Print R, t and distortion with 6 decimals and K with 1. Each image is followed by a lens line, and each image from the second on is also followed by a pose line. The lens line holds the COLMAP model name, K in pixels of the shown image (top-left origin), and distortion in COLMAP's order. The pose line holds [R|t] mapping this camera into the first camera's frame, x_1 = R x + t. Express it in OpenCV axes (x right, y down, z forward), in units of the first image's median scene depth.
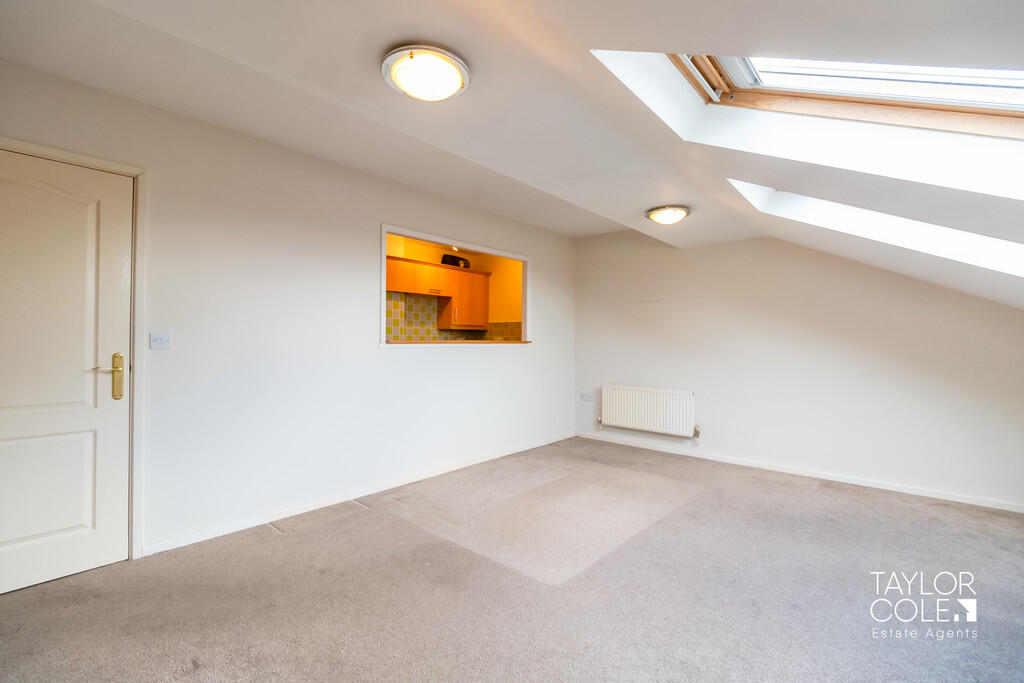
lens RADIAL K [[444.0, 0, 511.2], [0, 444.0, 345.4], [0, 0, 1]] dist [-0.003618, -0.000638]
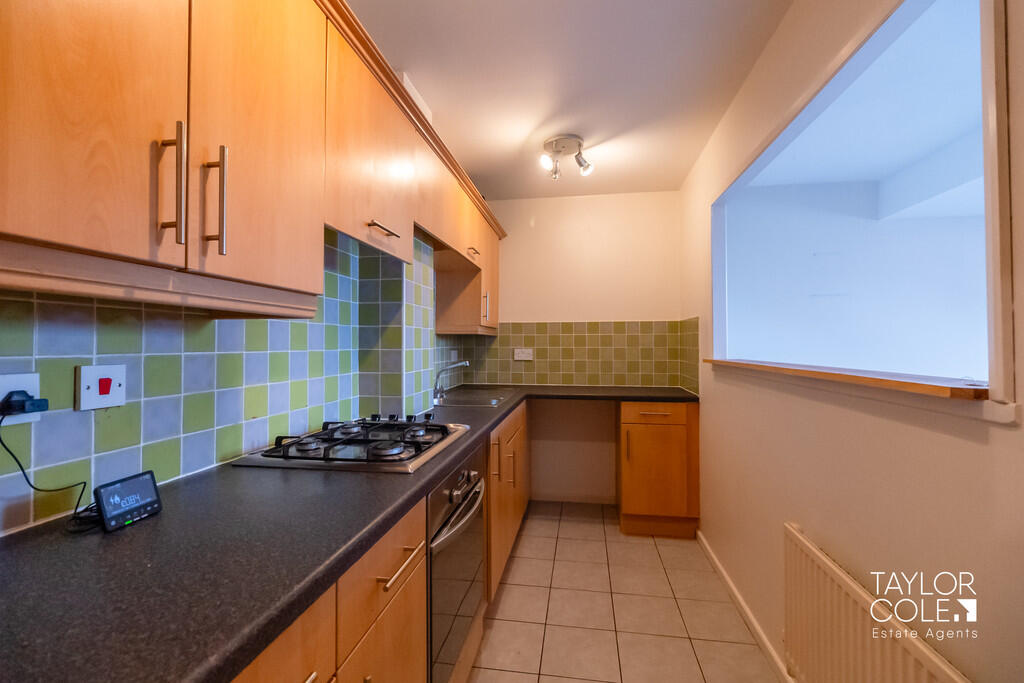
lens RADIAL K [[444.0, 0, 511.9], [0, 444.0, 338.9], [0, 0, 1]] dist [-0.003618, -0.000638]
pose [[0.845588, -0.004578, 0.533816, -0.468709], [0.013792, 0.999817, -0.013272, -0.032375], [-0.533658, 0.018585, 0.845496, 0.722019]]
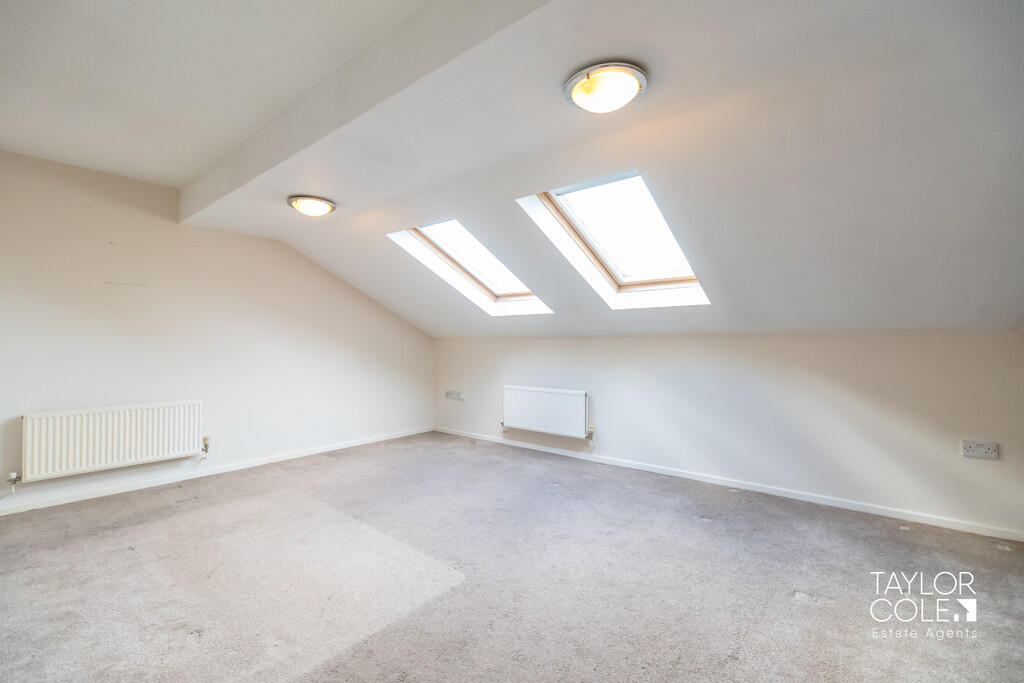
lens RADIAL K [[444.0, 0, 512.7], [0, 444.0, 343.5], [0, 0, 1]] dist [-0.003618, -0.000638]
pose [[-0.033512, -0.008603, 0.999401, -0.430601], [0.009995, 0.999910, 0.008943, -0.001203], [-0.999388, 0.010289, -0.033423, 0.431771]]
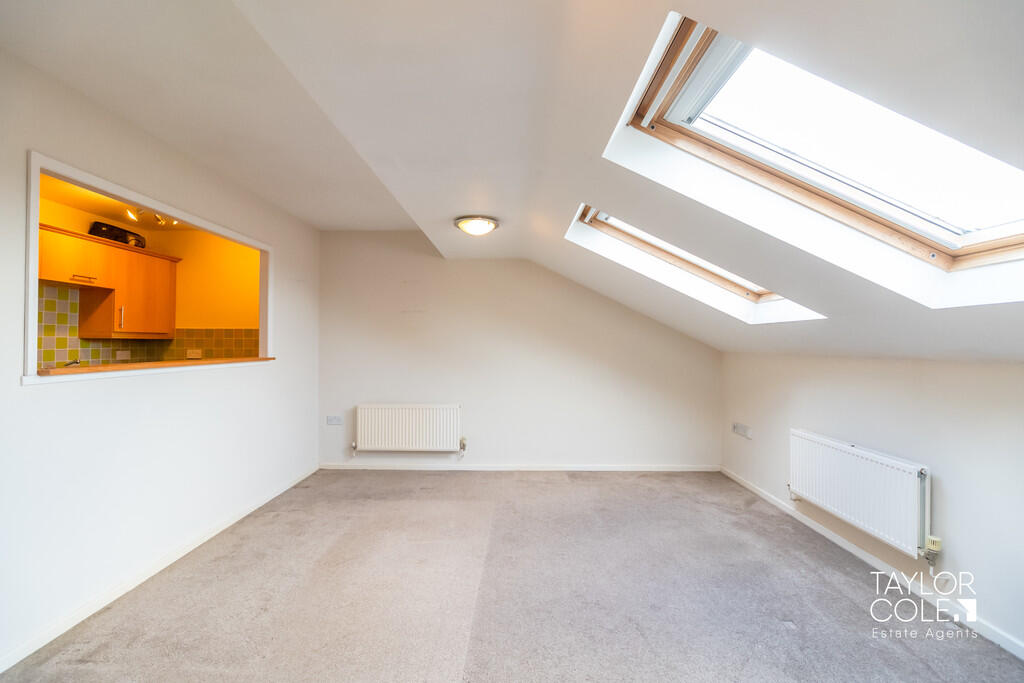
lens RADIAL K [[444.0, 0, 507.4], [0, 444.0, 341.9], [0, 0, 1]] dist [-0.003618, -0.000638]
pose [[0.760185, -0.002370, 0.649702, -0.149363], [0.009993, 0.999918, -0.008045, -0.026728], [-0.649630, 0.012608, 0.760146, 0.170644]]
